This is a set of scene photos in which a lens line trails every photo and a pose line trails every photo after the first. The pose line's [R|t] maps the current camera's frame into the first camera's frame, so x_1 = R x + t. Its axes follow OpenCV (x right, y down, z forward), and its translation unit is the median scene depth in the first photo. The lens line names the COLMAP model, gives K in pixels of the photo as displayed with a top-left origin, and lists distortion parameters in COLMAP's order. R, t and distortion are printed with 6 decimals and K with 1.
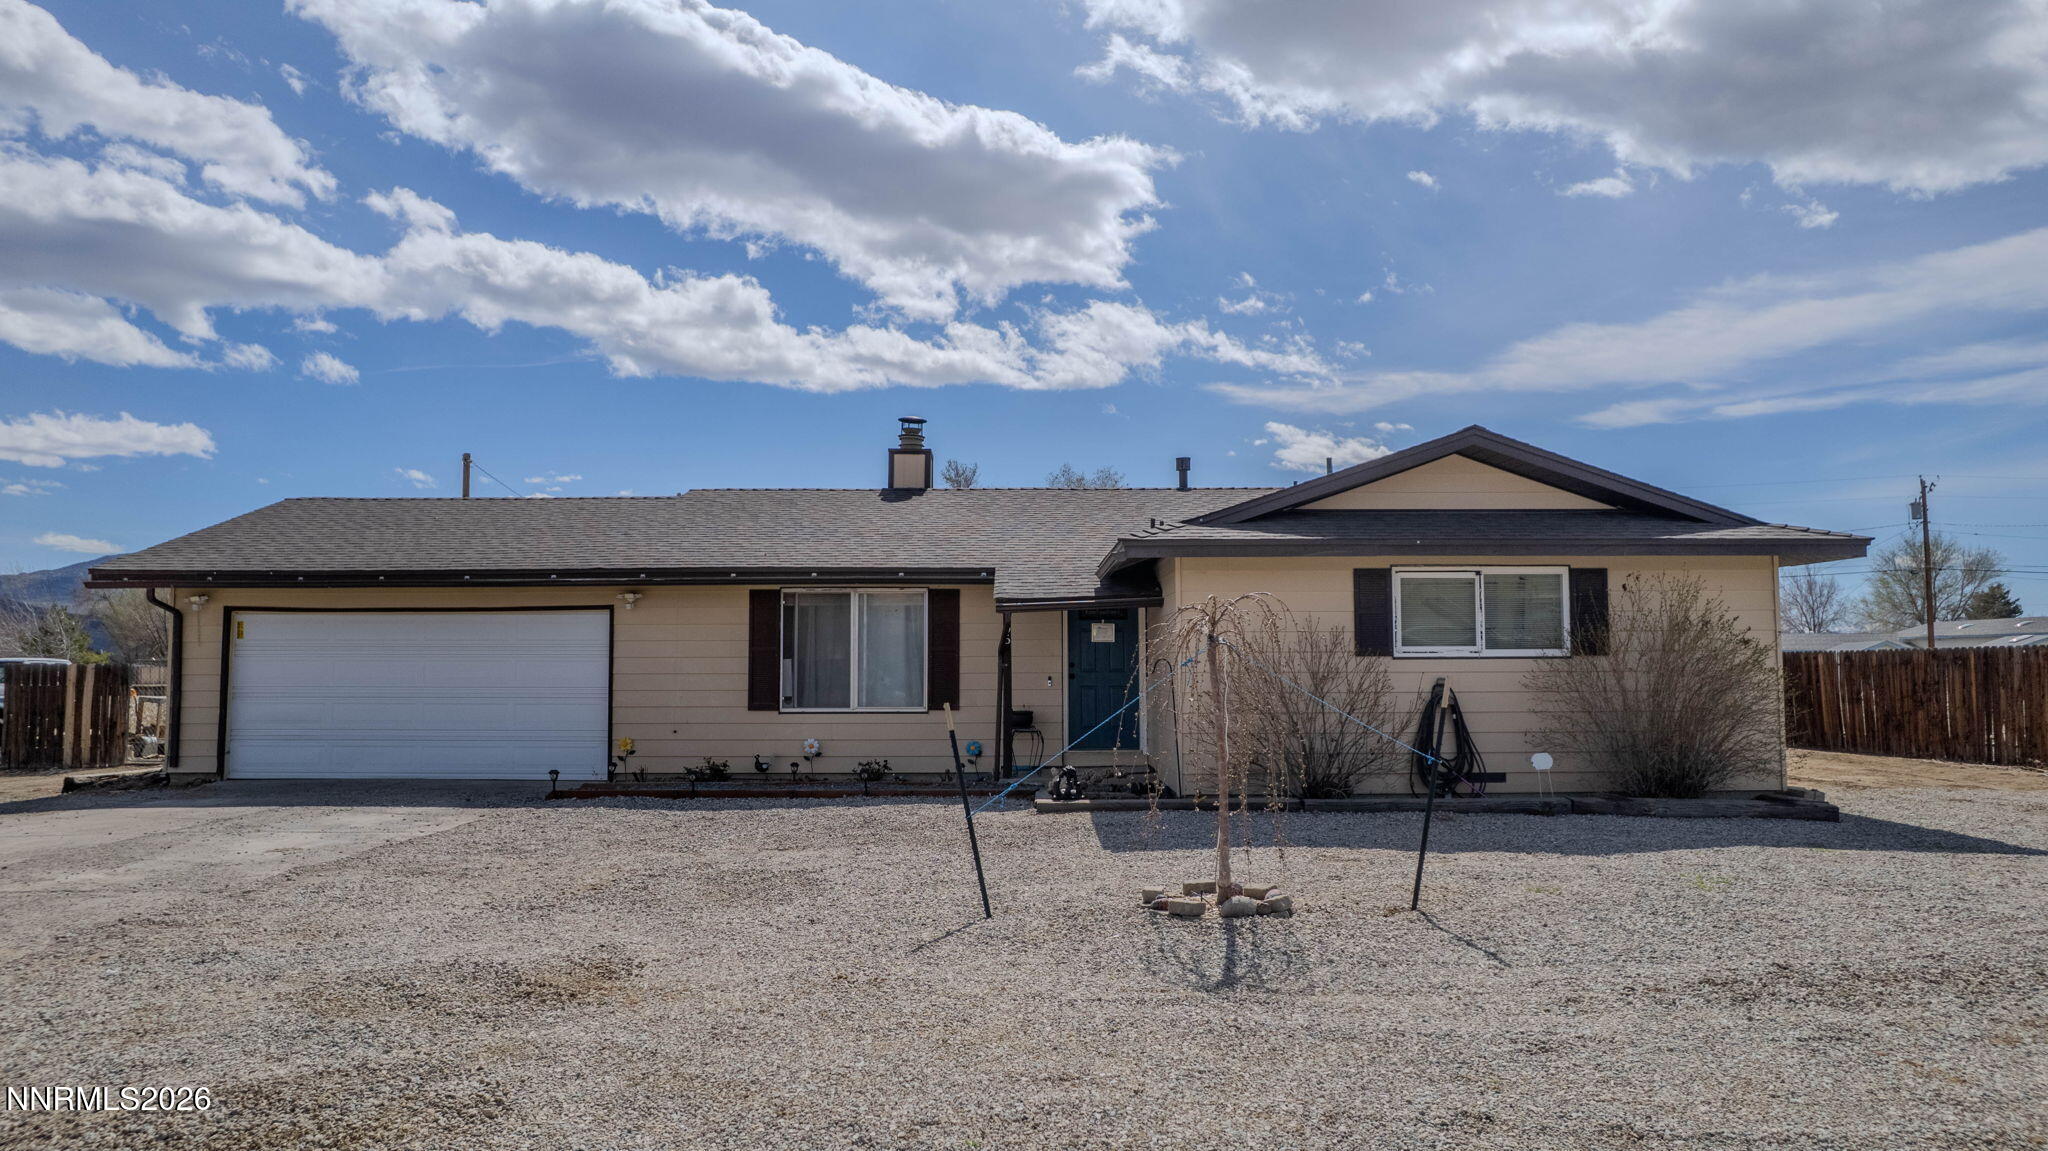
lens RADIAL K [[1315.1, 0, 1023.0], [0, 1315.1, 587.7], [0, 0, 1]] dist [-0.077684, 0.075900]
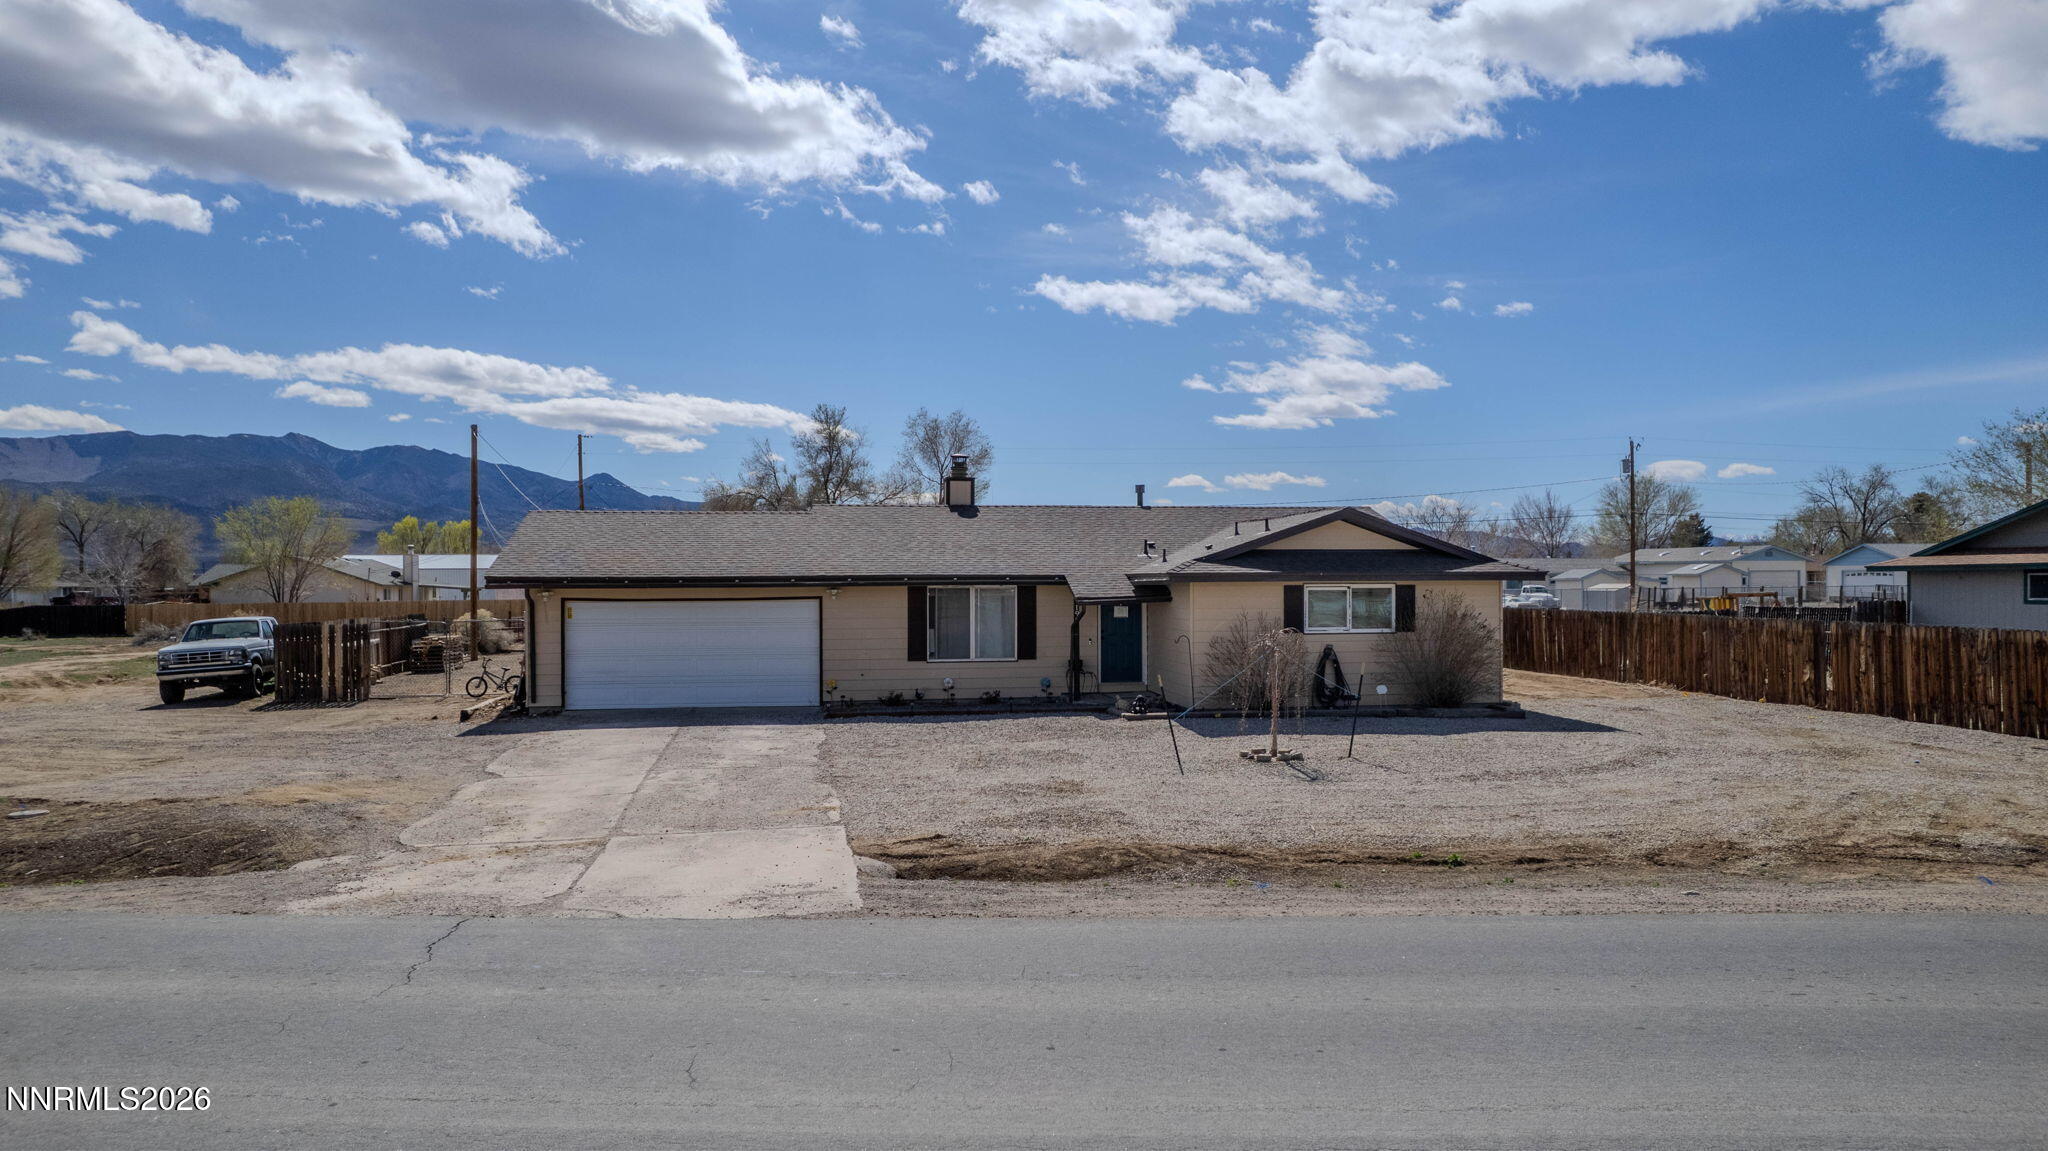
lens RADIAL K [[1297.5, 0, 1024.0], [0, 1297.5, 575.5], [0, 0, 1]] dist [-0.060872, 0.071295]
pose [[0.987708, -0.000906, 0.156306, -0.328455], [-0.008620, 0.998146, 0.060256, -0.113167], [-0.156071, -0.060863, 0.985869, -0.613937]]
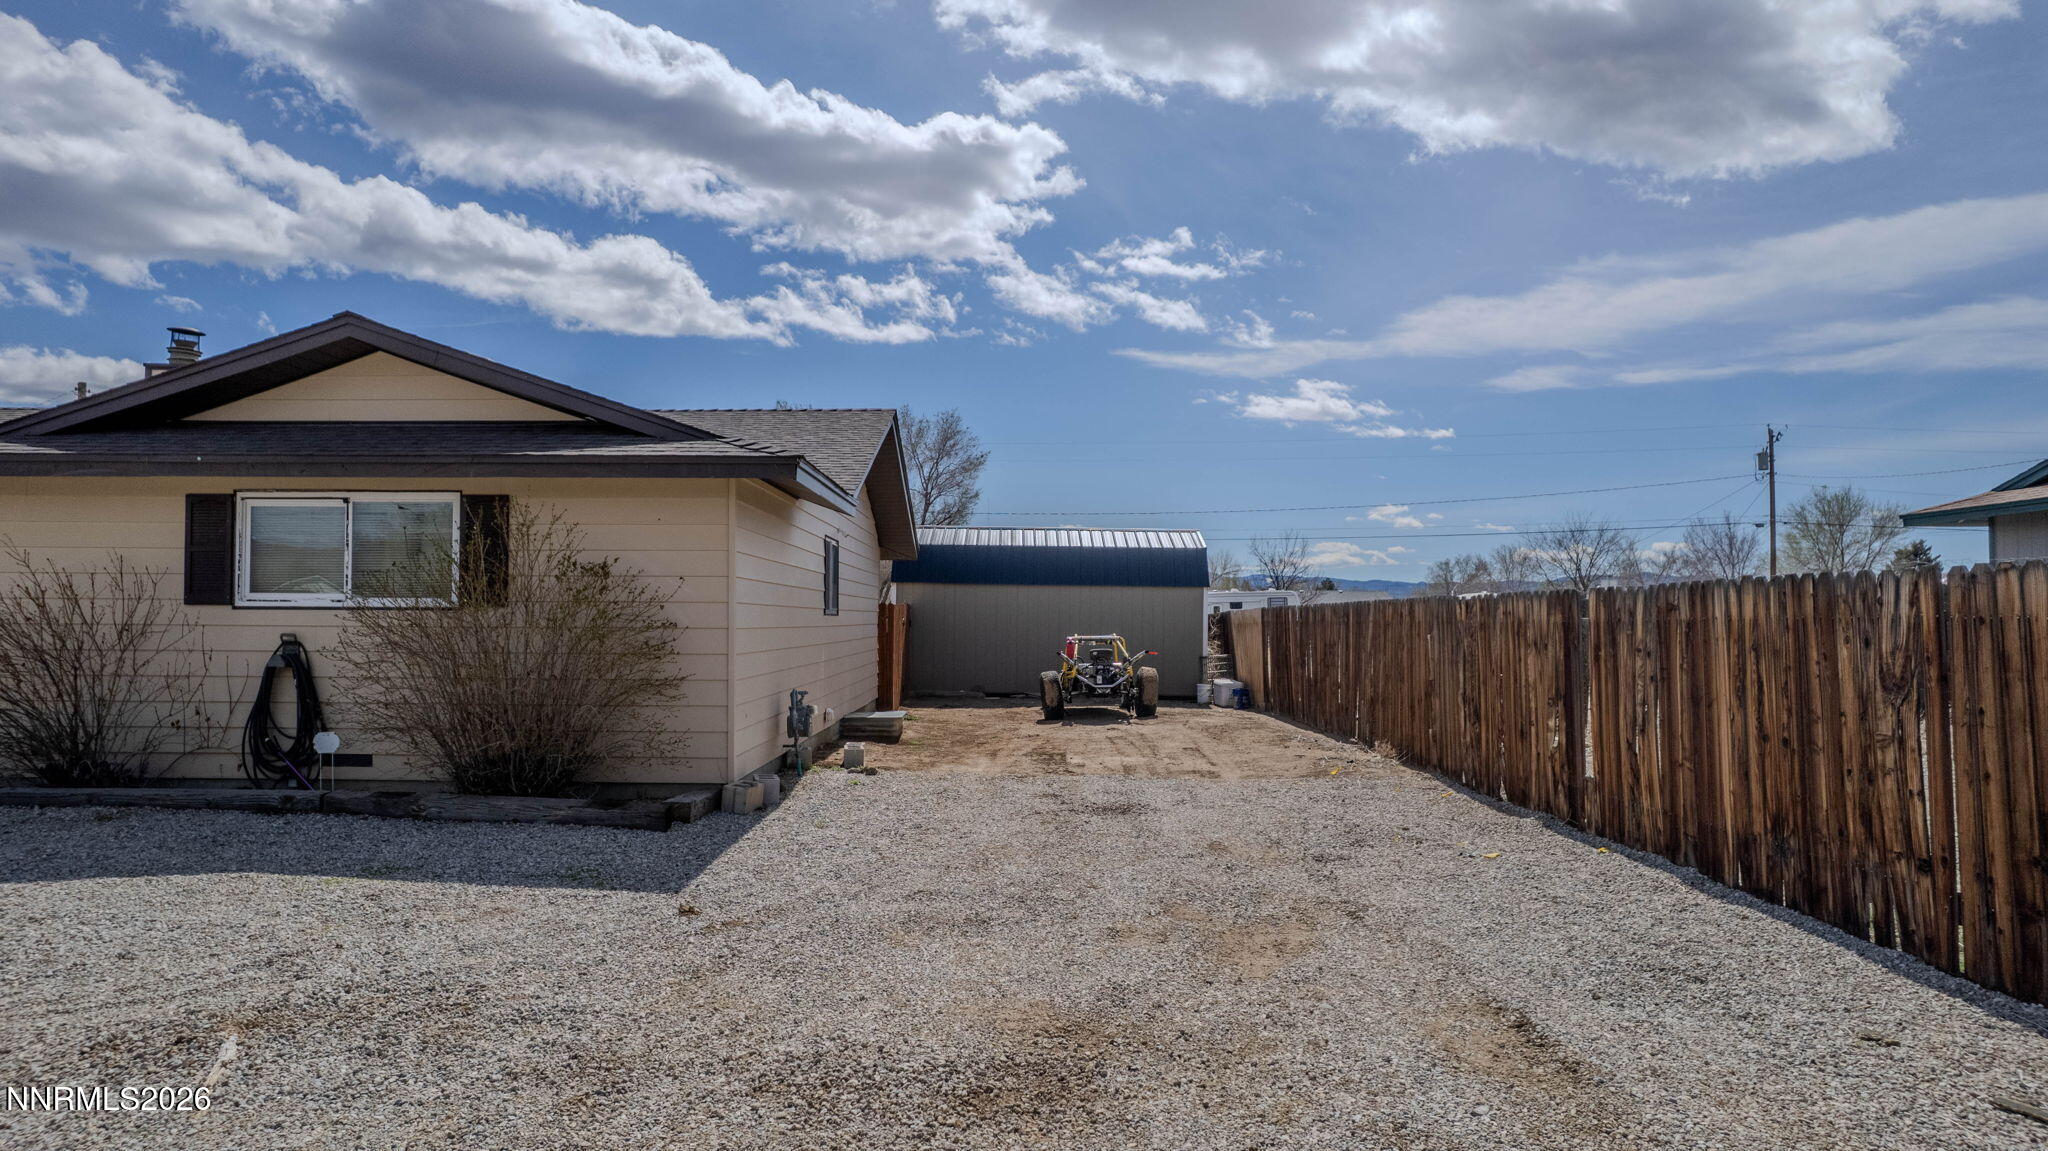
lens RADIAL K [[1216.3, 0, 1024.0], [0, 1216.3, 575.5], [0, 0, 1]] dist [-0.060255, 0.000433]
pose [[0.999666, 0.008176, 0.024529, 0.622800], [-0.008842, 0.999592, 0.027162, 0.009224], [-0.024297, -0.027370, 0.999330, 0.228974]]
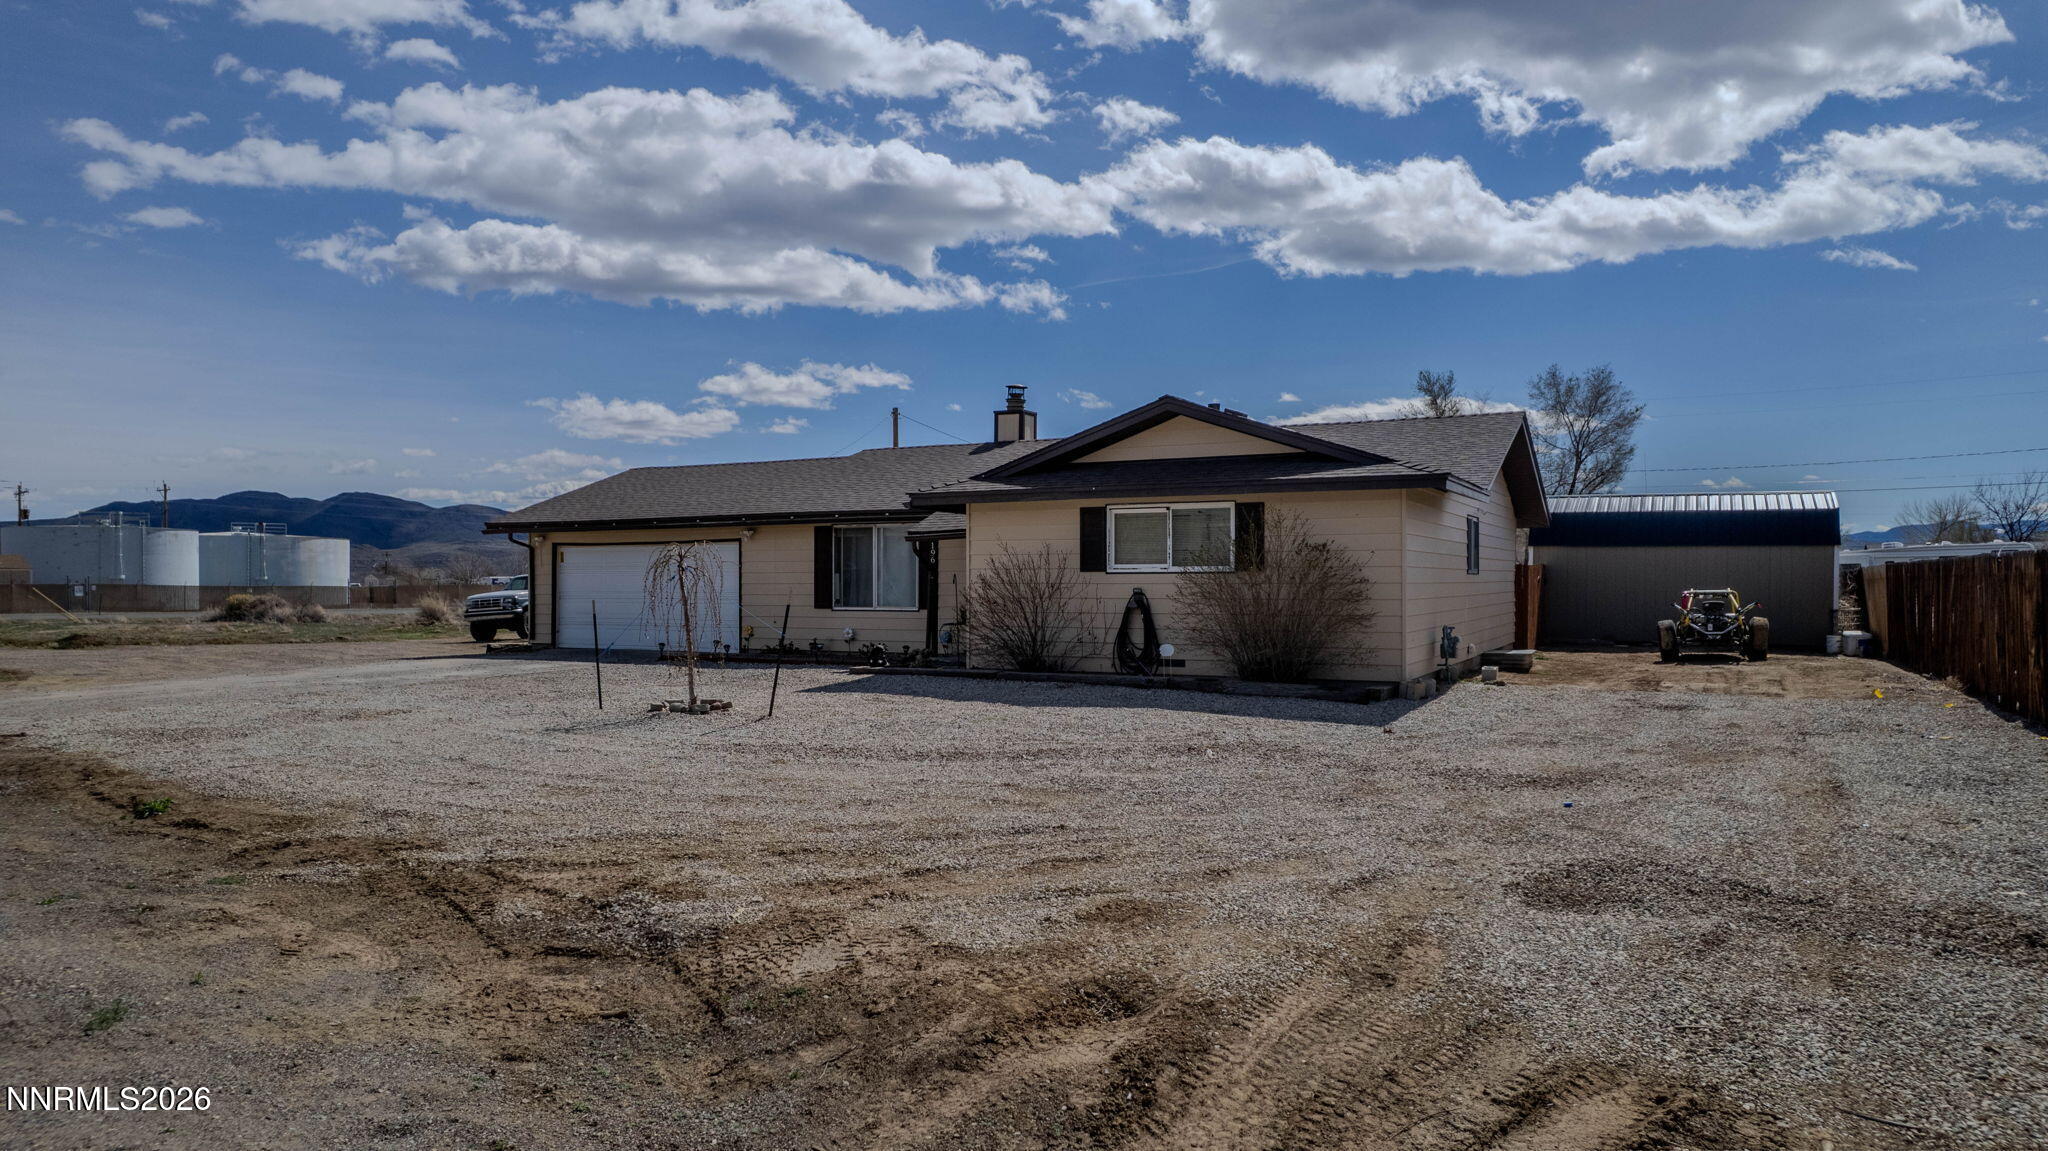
lens RADIAL K [[1315.1, 0, 1023.0], [0, 1315.1, 587.7], [0, 0, 1]] dist [-0.077684, 0.075900]
pose [[0.890214, 0.002527, -0.455536, 0.692721], [0.029381, 0.997584, 0.062950, -0.016116], [0.454594, -0.069423, 0.887989, -0.209417]]
